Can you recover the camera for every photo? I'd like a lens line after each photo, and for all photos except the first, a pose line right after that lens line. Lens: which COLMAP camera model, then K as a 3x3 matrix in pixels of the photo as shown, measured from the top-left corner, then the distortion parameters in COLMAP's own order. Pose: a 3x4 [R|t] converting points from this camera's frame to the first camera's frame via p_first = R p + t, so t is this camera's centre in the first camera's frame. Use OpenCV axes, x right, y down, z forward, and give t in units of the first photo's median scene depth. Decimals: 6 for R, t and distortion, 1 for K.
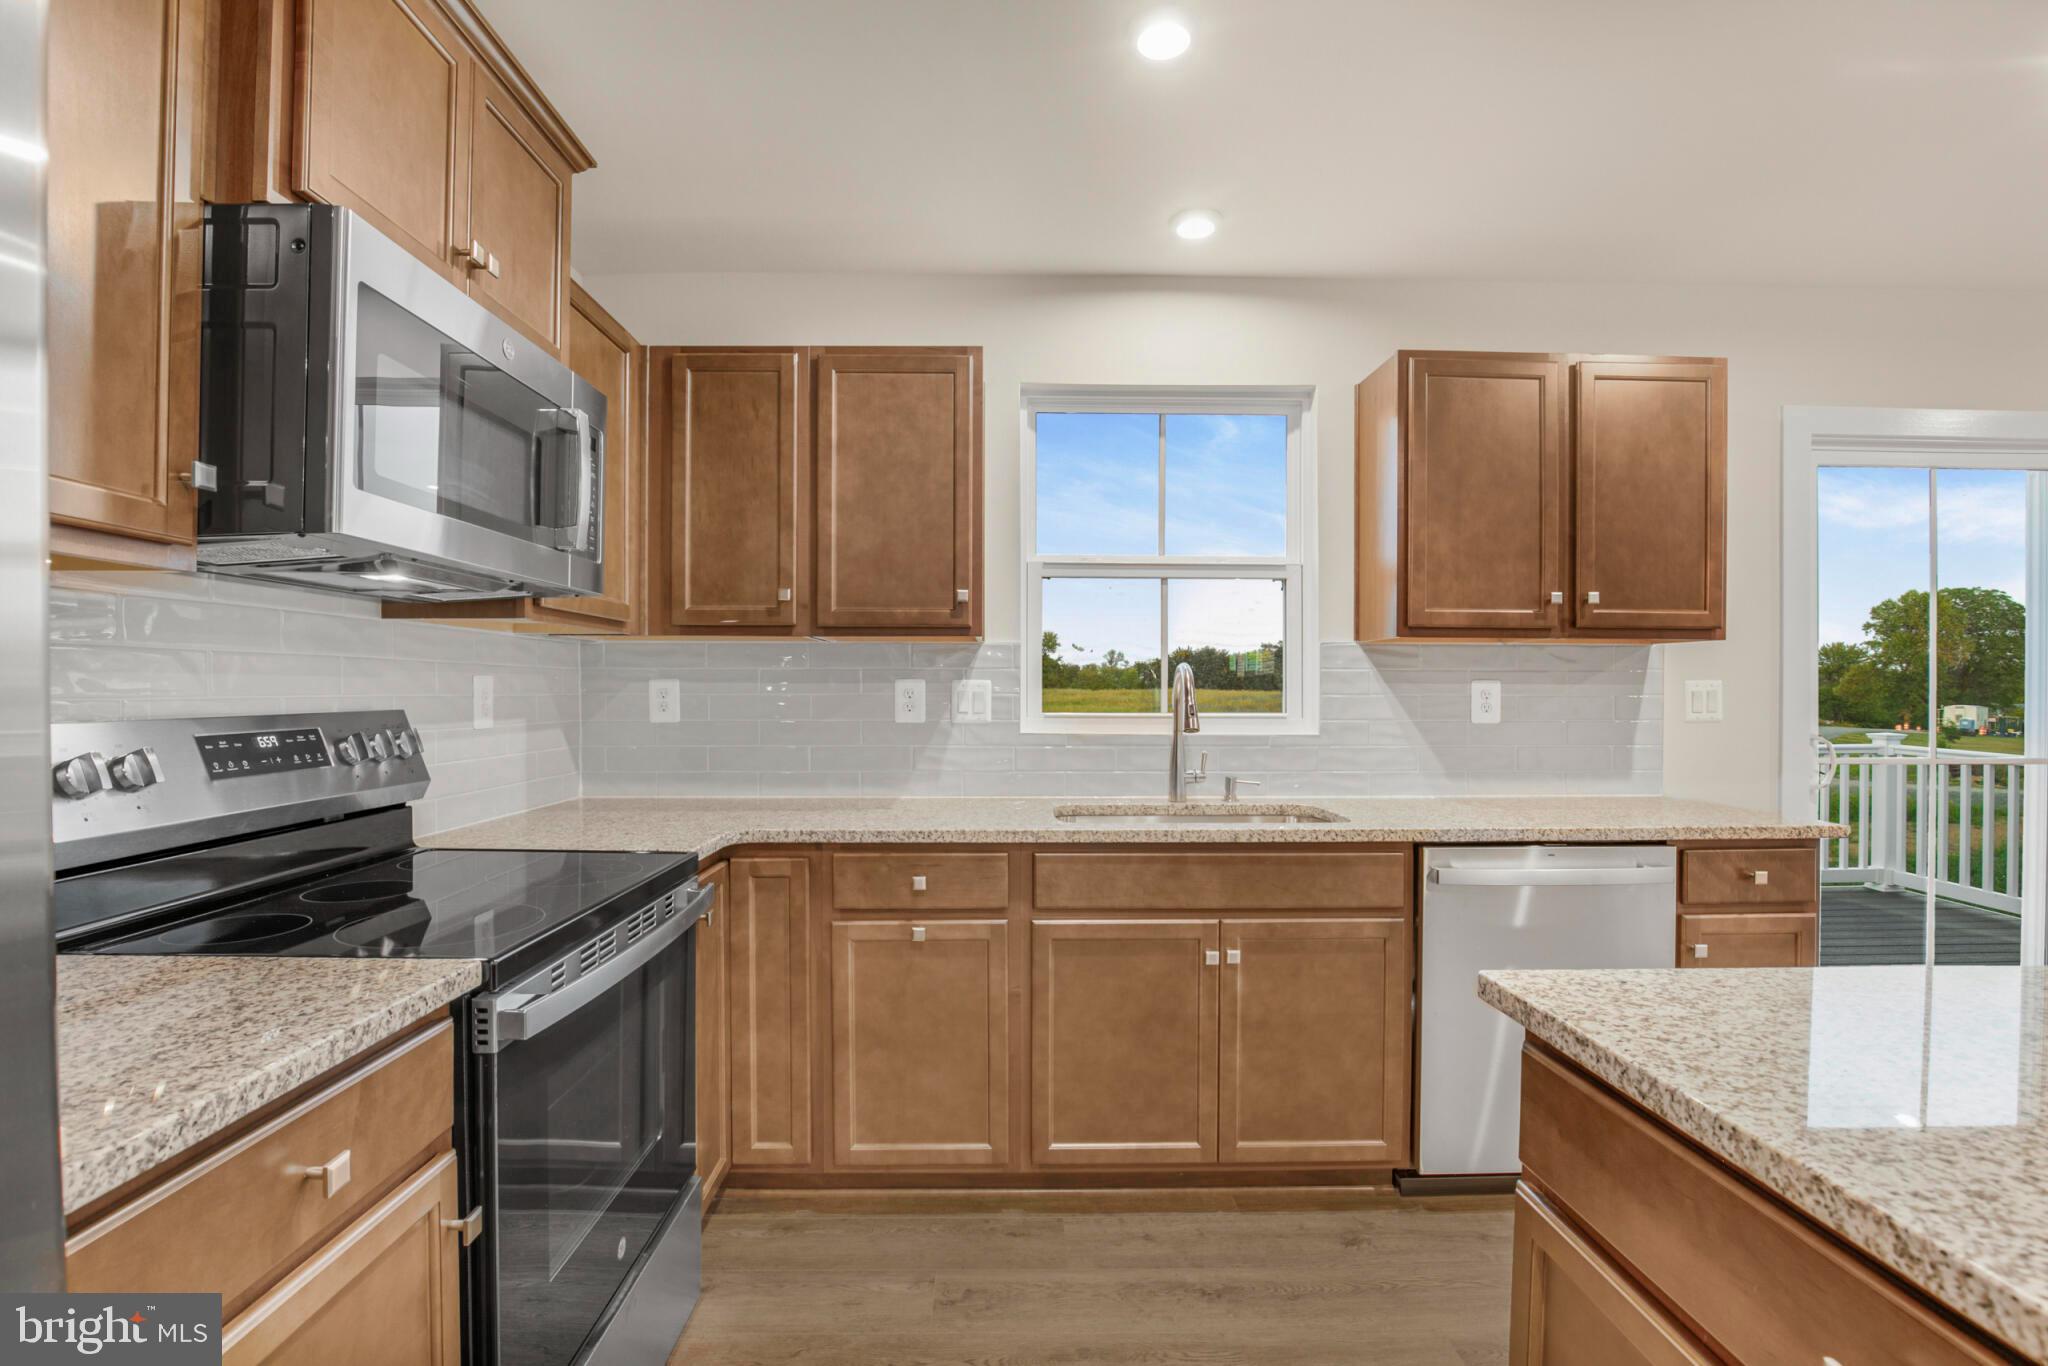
lens RADIAL K [[944.4, 0, 1022.4], [0, 944.4, 689.7], [0, 0, 1]] dist [-0.035679, 0.000344]
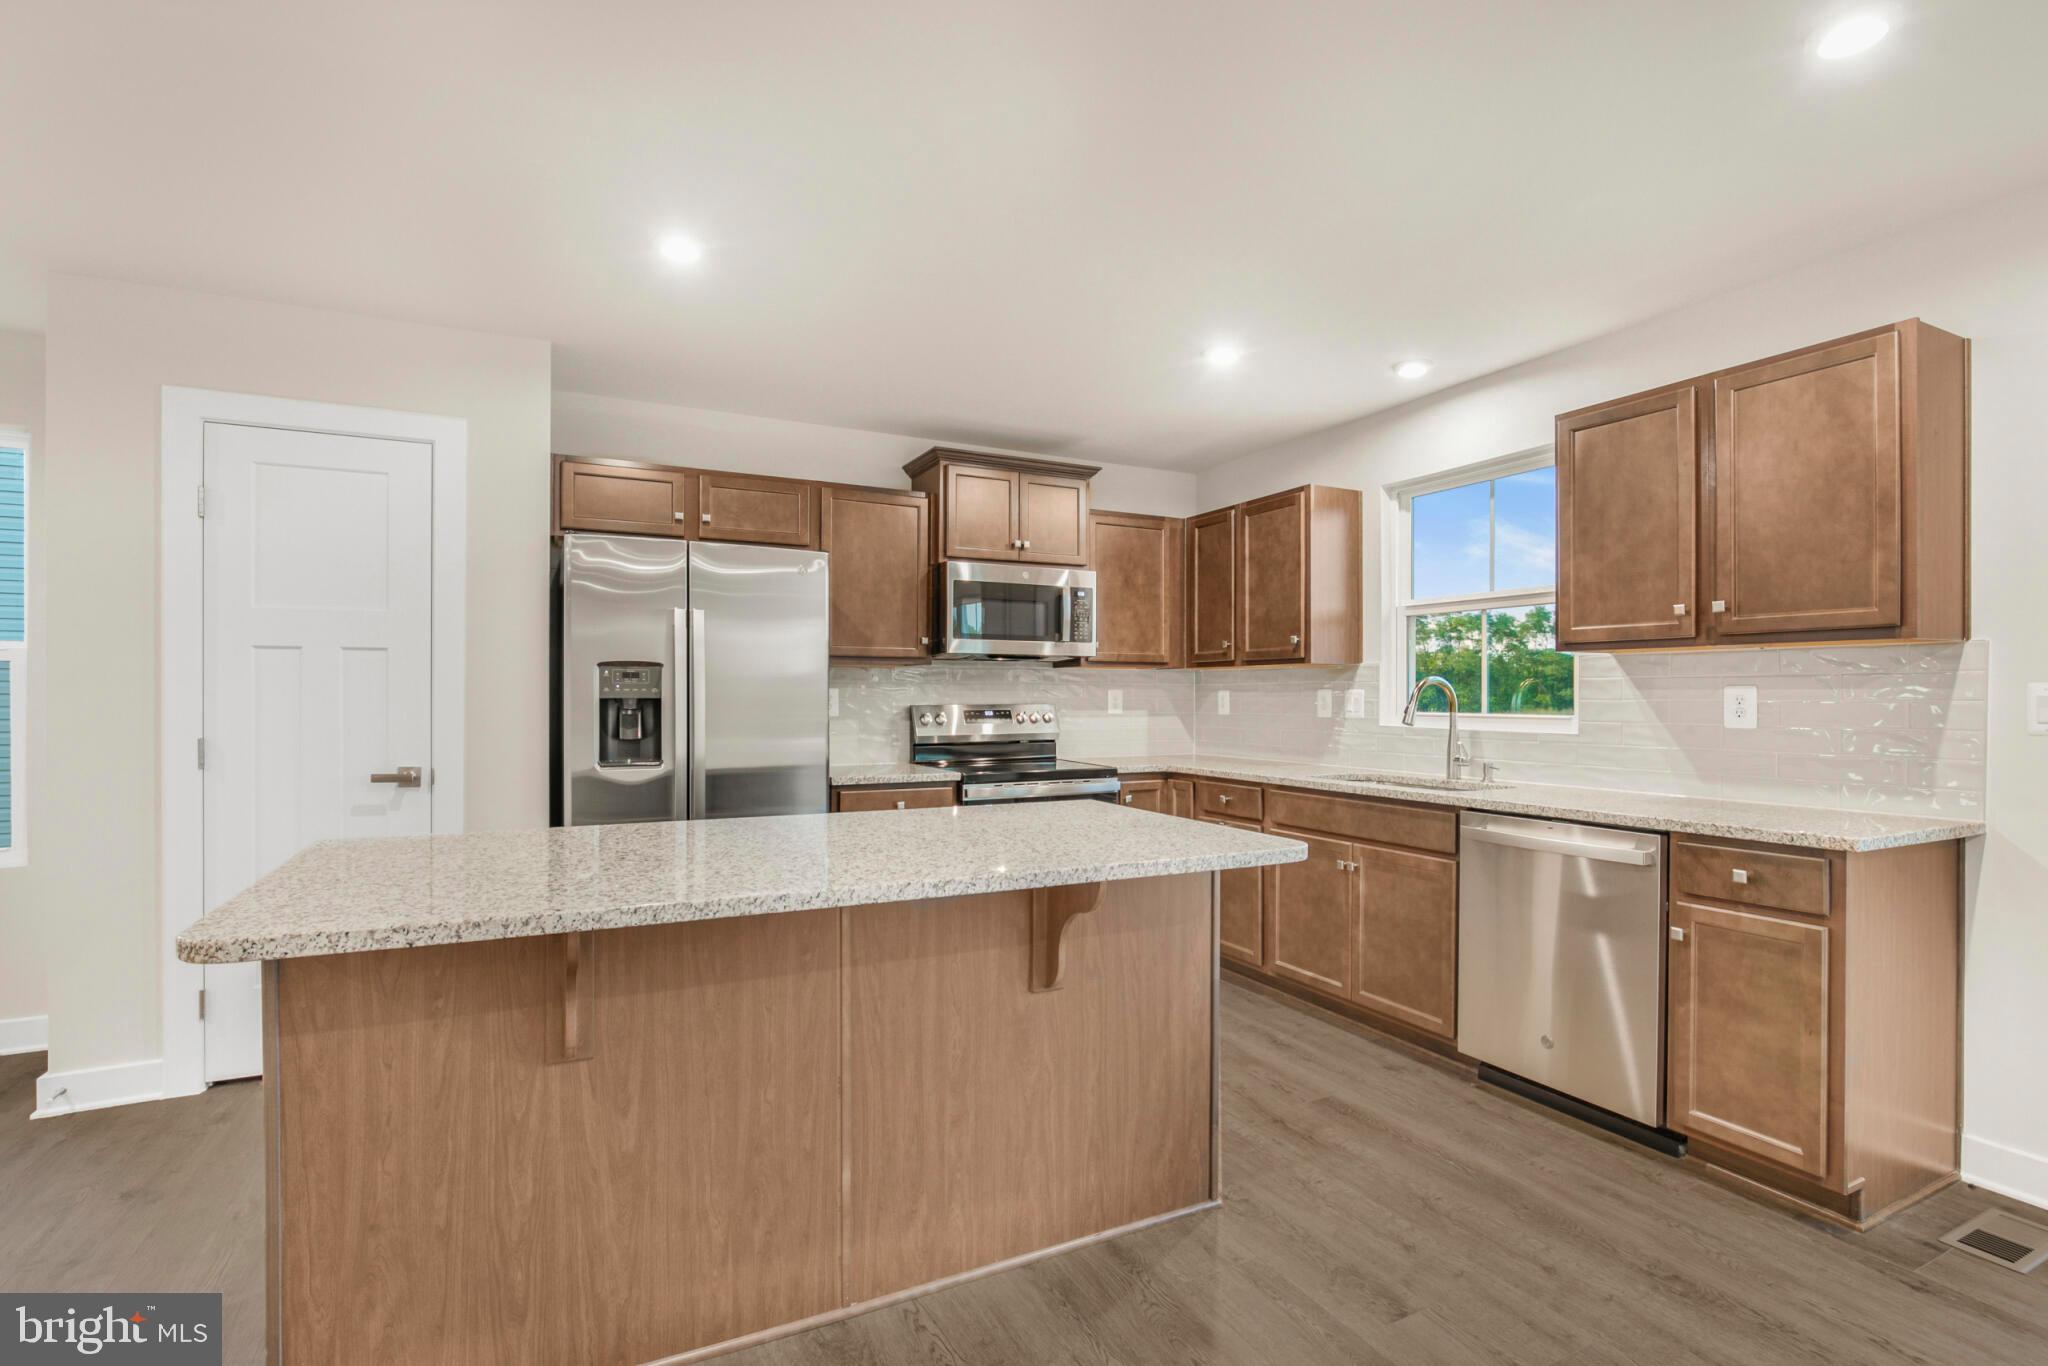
lens RADIAL K [[944.4, 0, 1022.4], [0, 944.4, 689.7], [0, 0, 1]] dist [-0.035679, 0.000344]
pose [[0.435088, -0.008092, -0.900352, 1.207948], [-0.001298, 0.999953, -0.009615, 0.005321], [0.900387, 0.005352, 0.435057, -0.149889]]
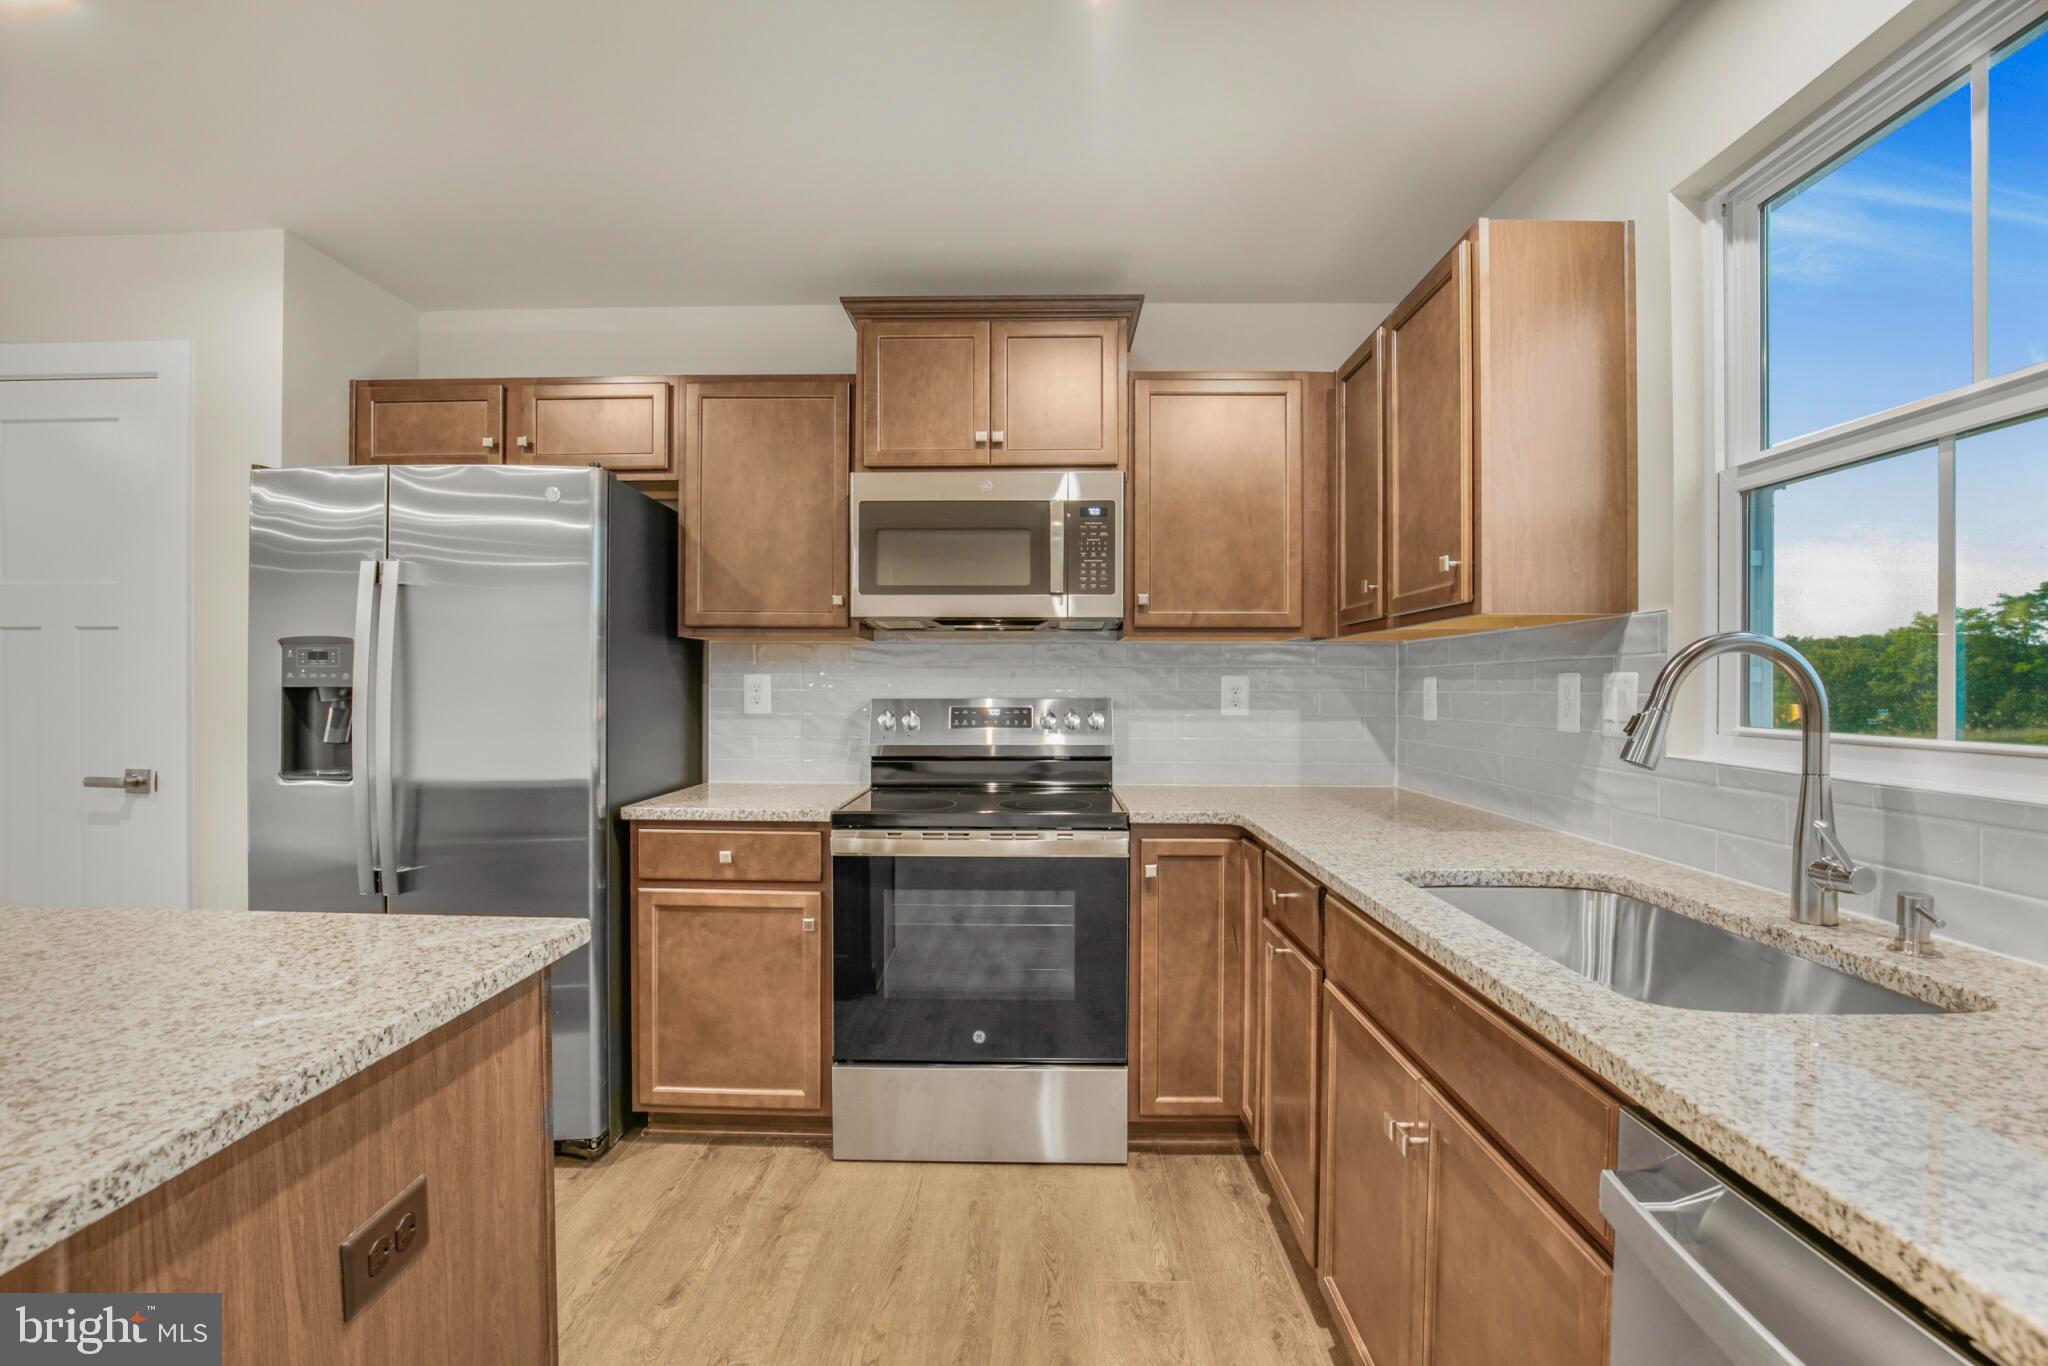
lens RADIAL K [[944.4, 0, 1022.4], [0, 944.4, 689.7], [0, 0, 1]] dist [-0.035679, 0.000344]
pose [[-0.034690, 0.002057, -0.999396, 0.703104], [-0.004863, 0.999986, 0.002227, 0.002326], [0.999386, 0.004937, -0.034679, 0.675279]]
